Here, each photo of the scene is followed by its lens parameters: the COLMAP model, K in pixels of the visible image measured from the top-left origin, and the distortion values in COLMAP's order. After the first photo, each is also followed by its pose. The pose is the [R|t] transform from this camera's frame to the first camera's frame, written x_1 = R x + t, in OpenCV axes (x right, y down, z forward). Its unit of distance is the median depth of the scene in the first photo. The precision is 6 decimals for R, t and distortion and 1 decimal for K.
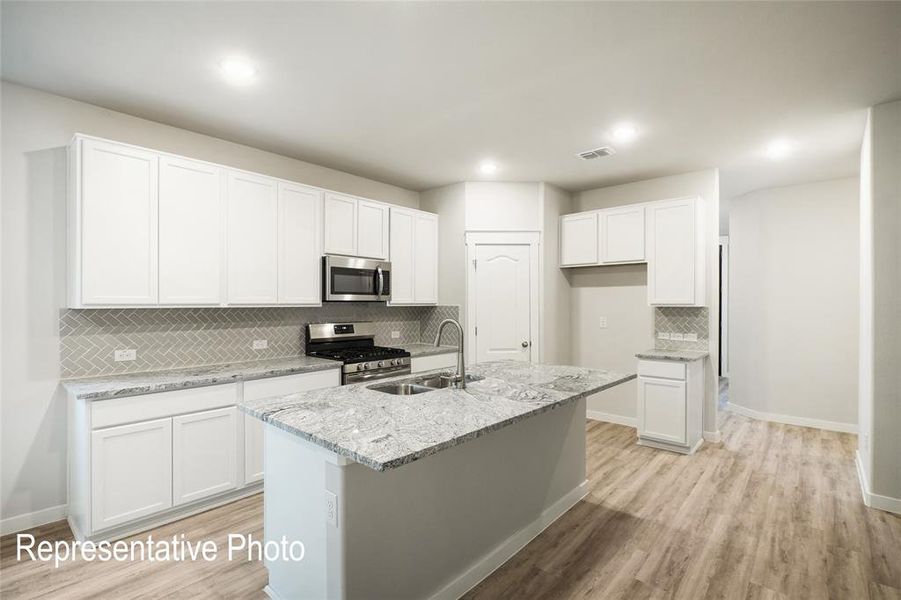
lens RADIAL K [[419.5, 0, 449.0], [0, 419.5, 303.3], [0, 0, 1]] dist [0.000209, -0.000168]
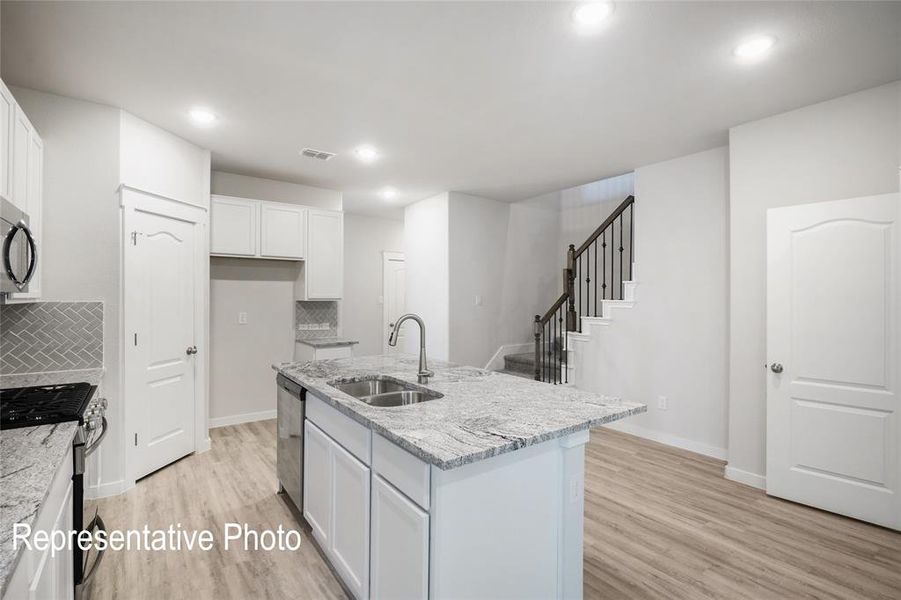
lens RADIAL K [[419.5, 0, 449.3], [0, 419.5, 297.3], [0, 0, 1]] dist [0.000209, -0.000168]
pose [[0.208147, 0.000819, 0.978097, -0.500306], [-0.002373, 0.999997, -0.000332, -0.002113], [-0.978095, -0.002252, 0.208148, 0.385560]]
